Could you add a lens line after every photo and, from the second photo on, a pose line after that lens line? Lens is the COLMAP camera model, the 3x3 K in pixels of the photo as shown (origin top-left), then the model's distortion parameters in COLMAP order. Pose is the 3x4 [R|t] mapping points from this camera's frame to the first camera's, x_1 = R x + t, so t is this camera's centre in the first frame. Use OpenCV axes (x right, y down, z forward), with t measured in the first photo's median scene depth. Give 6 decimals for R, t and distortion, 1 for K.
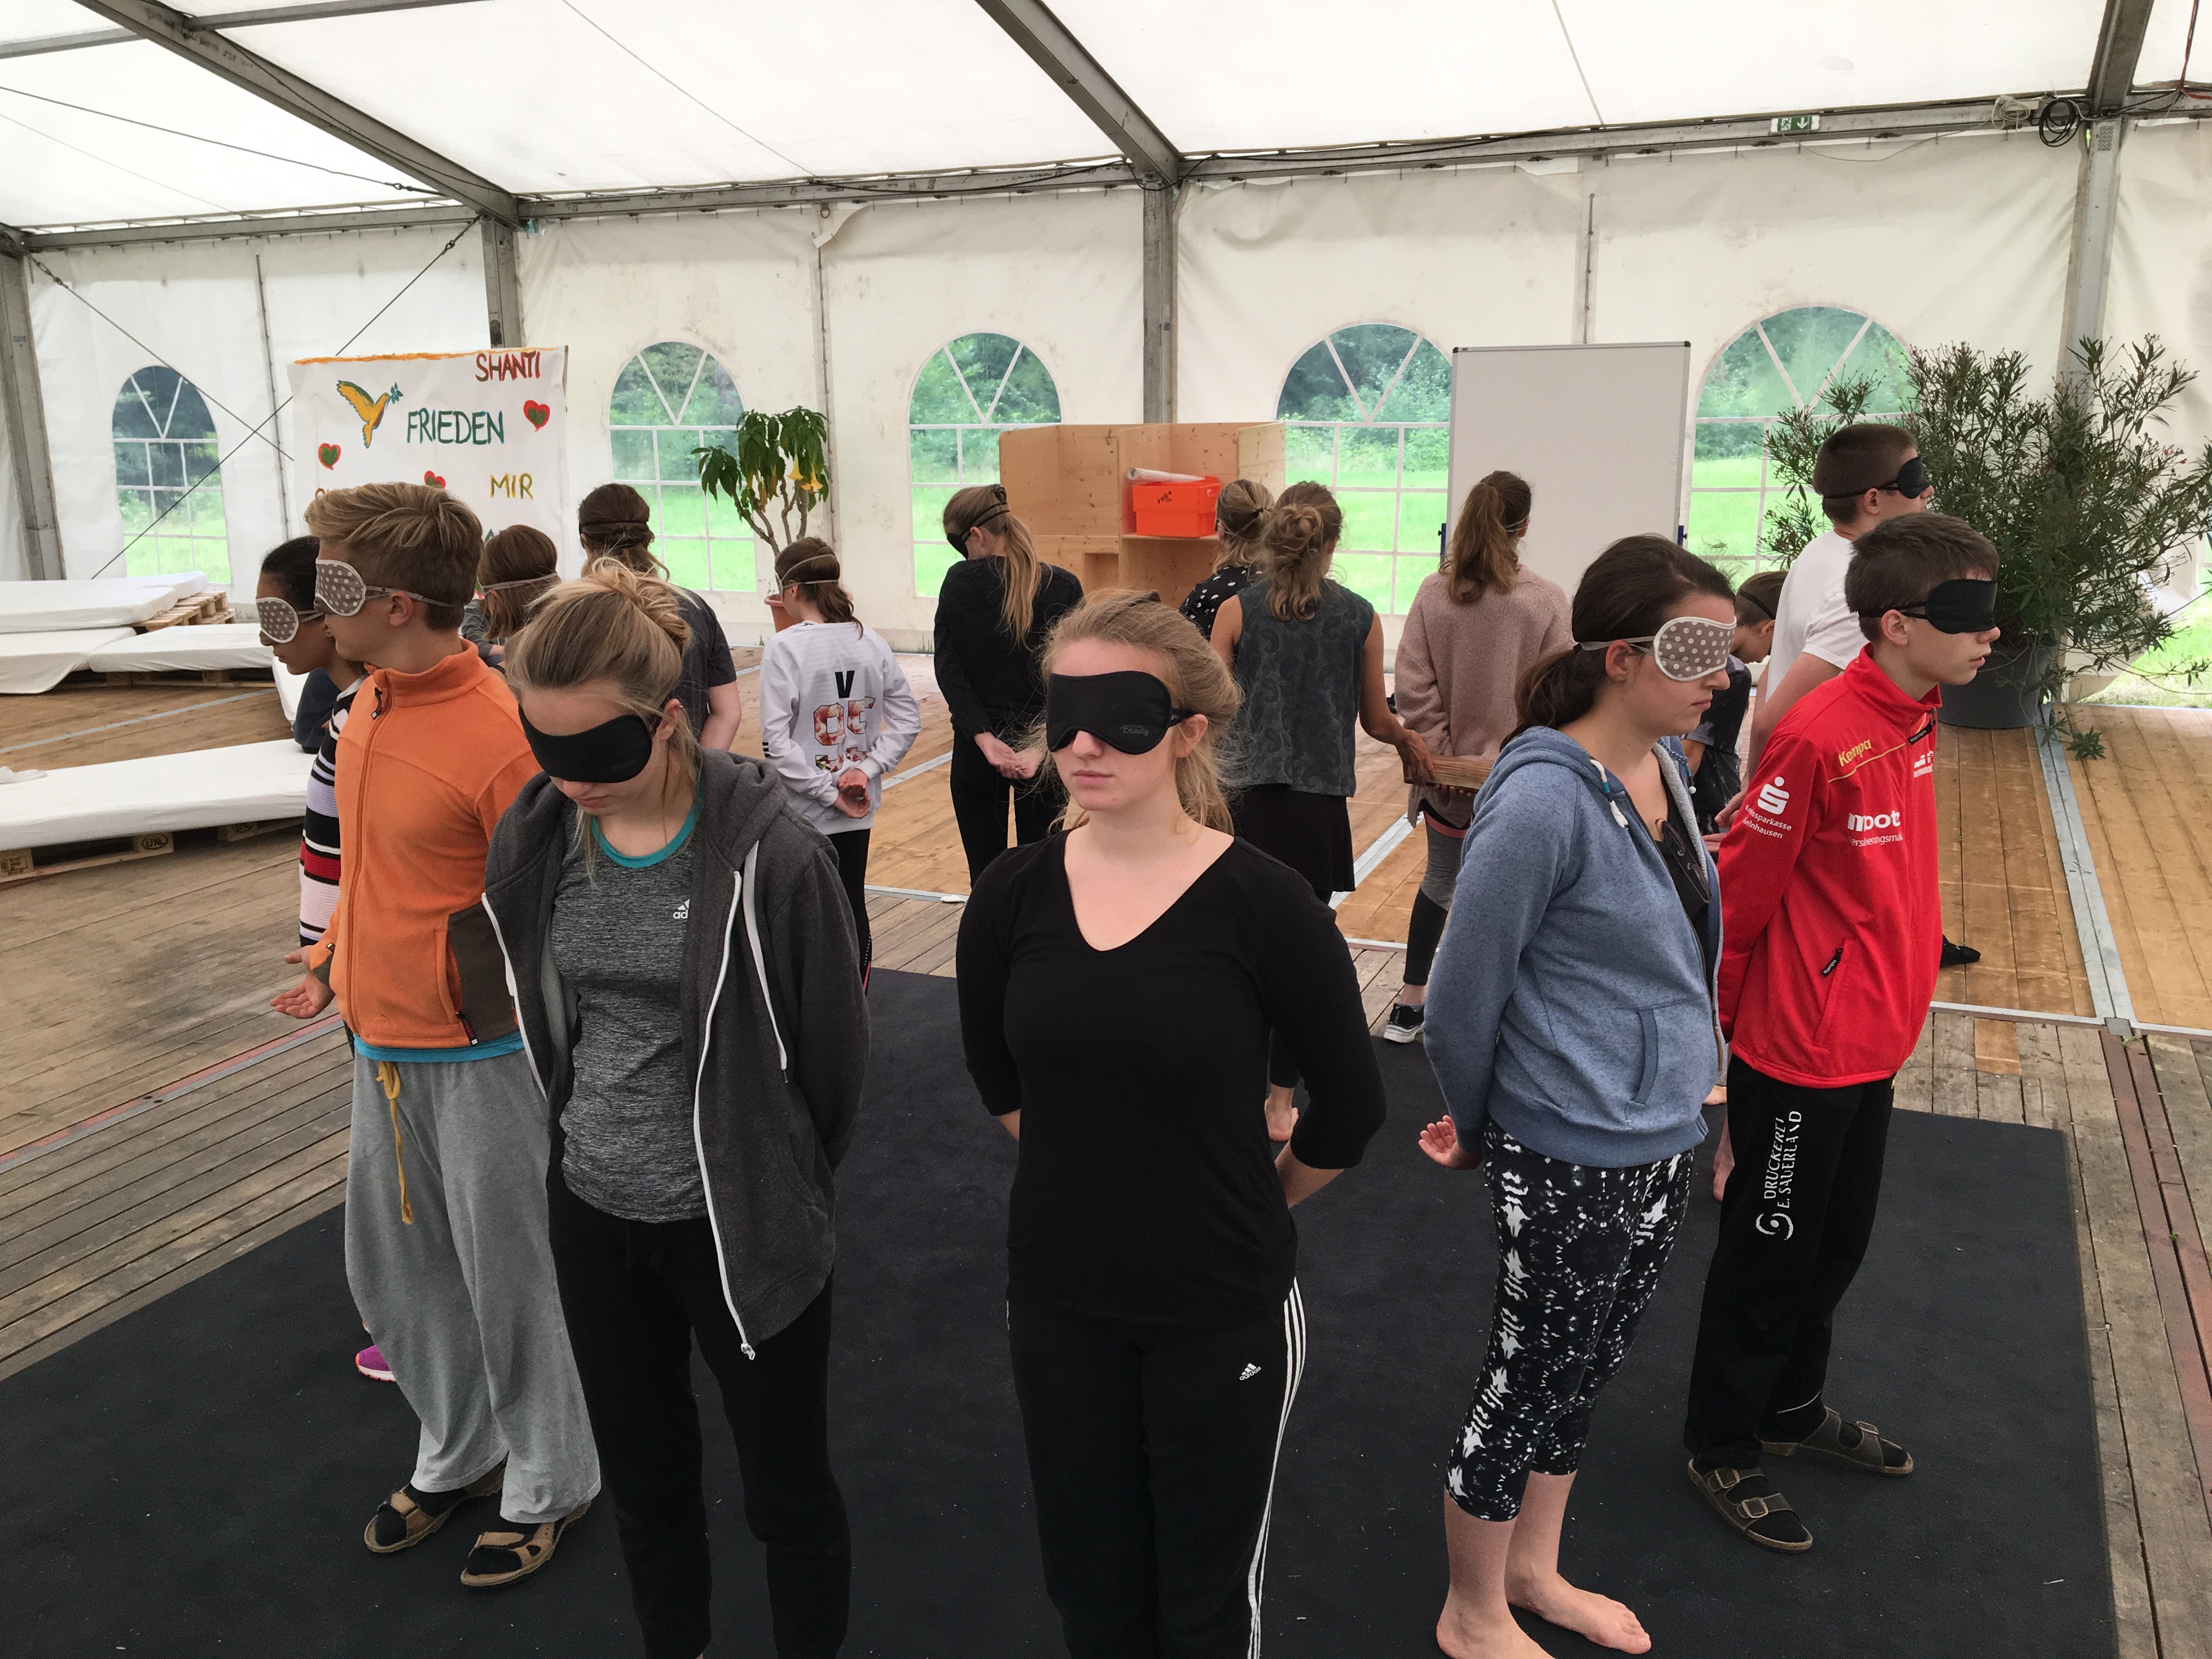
lens RADIAL K [[1870.3, 0, 1105.0], [0, 1870.3, 825.9], [0, 0, 1]] dist [0.062318, -0.082262]
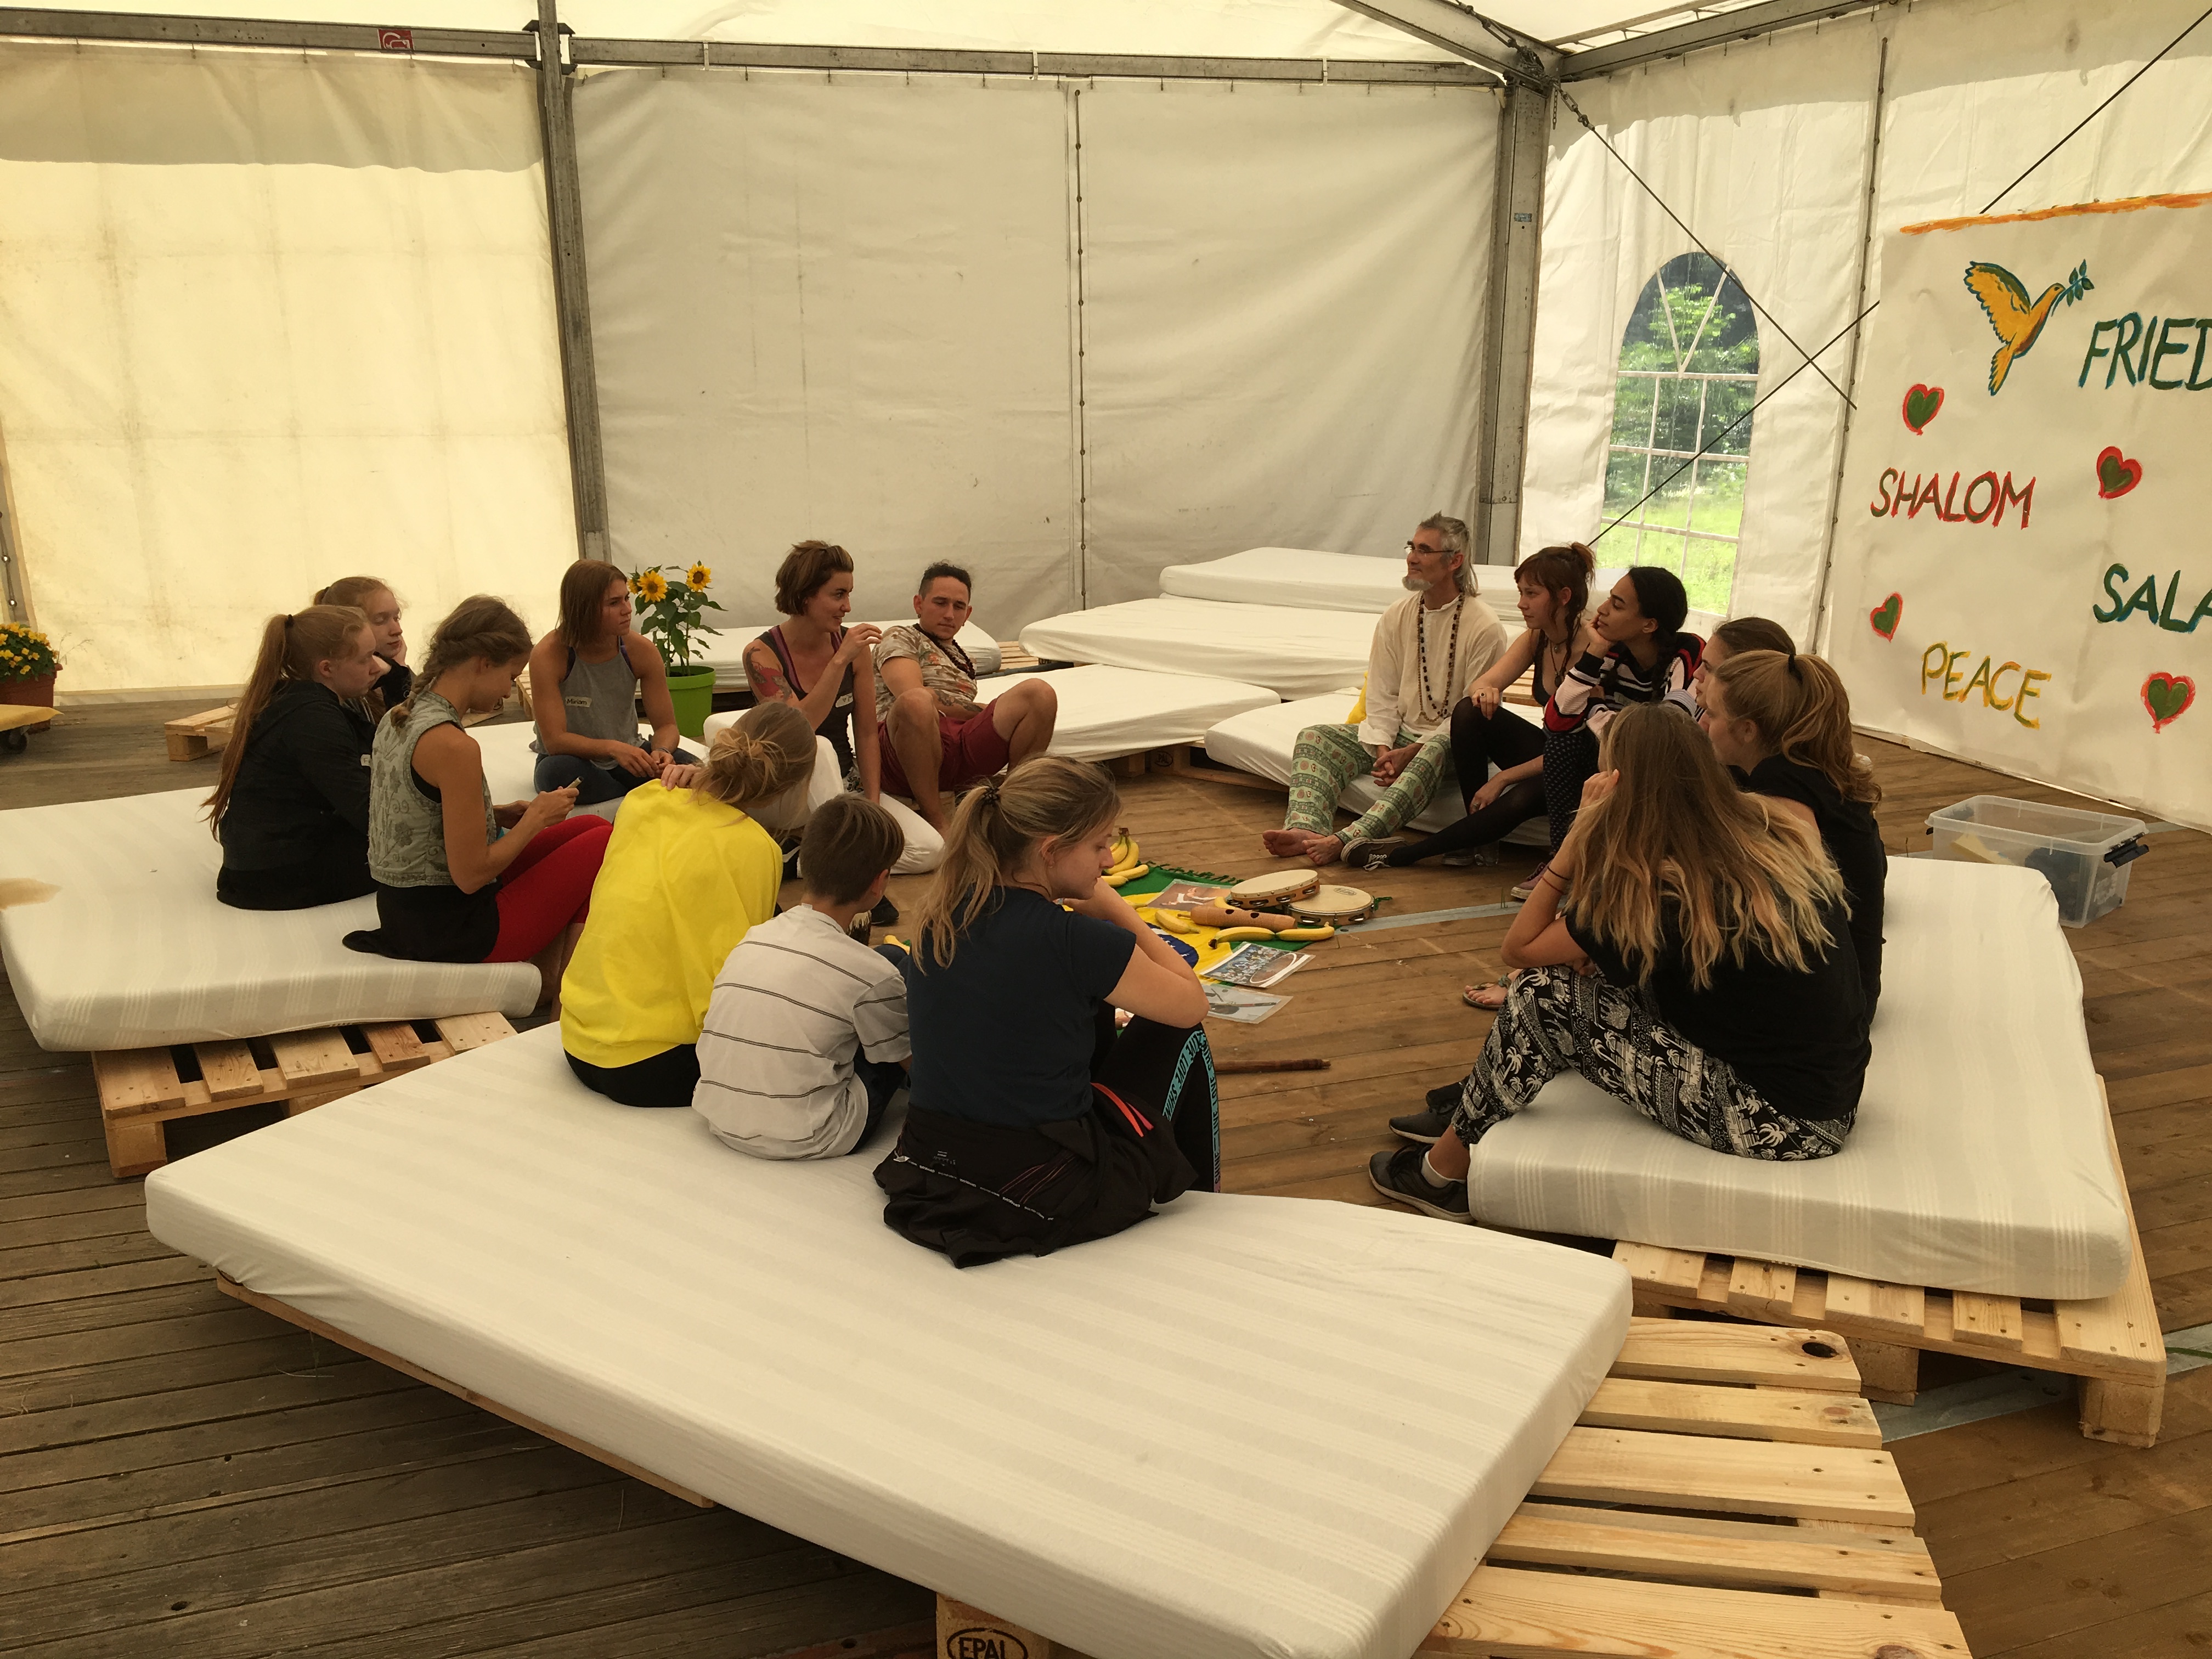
lens RADIAL K [[1870.3, 0, 1106.2], [0, 1870.3, 846.0], [0, 0, 1]] dist [0.062318, -0.082262]
pose [[0.674200, 0.207504, -0.708800, -0.172975], [-0.186558, 0.976445, 0.108407, -0.095858], [0.714599, 0.059144, 0.697030, 0.500177]]
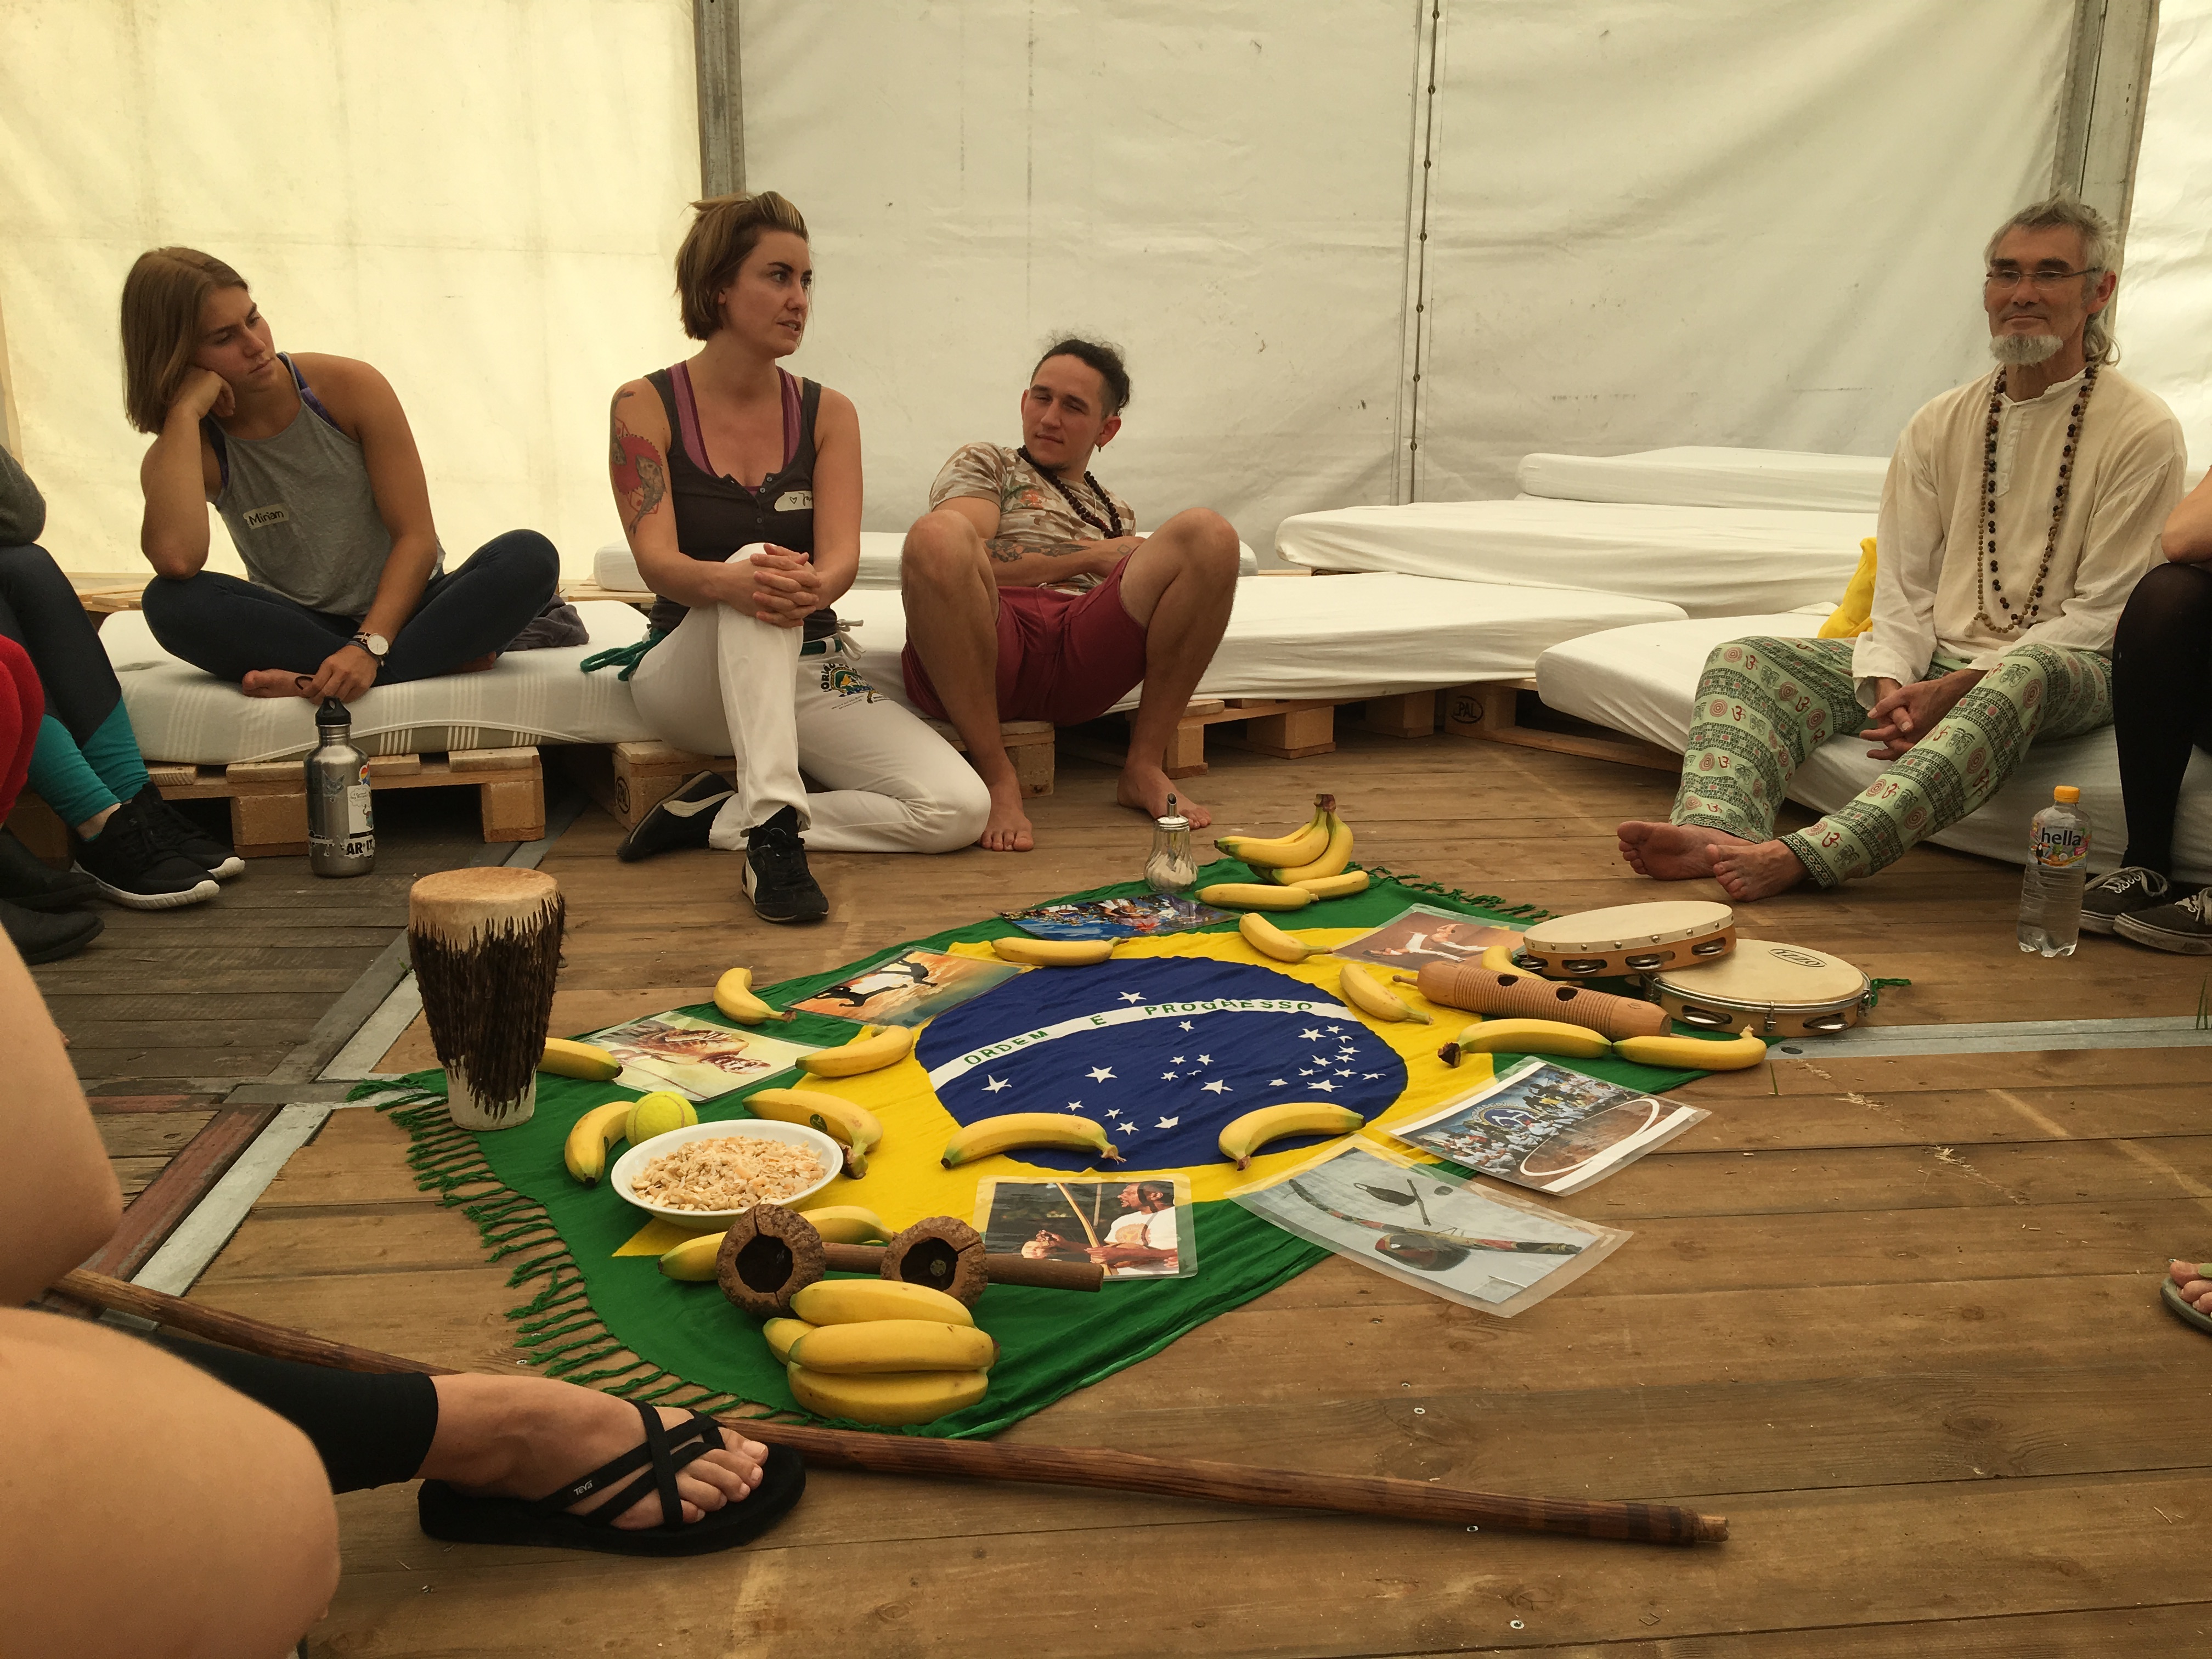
lens RADIAL K [[1870.3, 0, 1075.1], [0, 1870.3, 814.1], [0, 0, 1]] dist [0.062318, -0.082262]
pose [[0.478632, 0.218222, -0.850465, -0.309954], [-0.233490, 0.965379, 0.116303, -0.069515], [0.846401, 0.142909, 0.513014, 0.672361]]
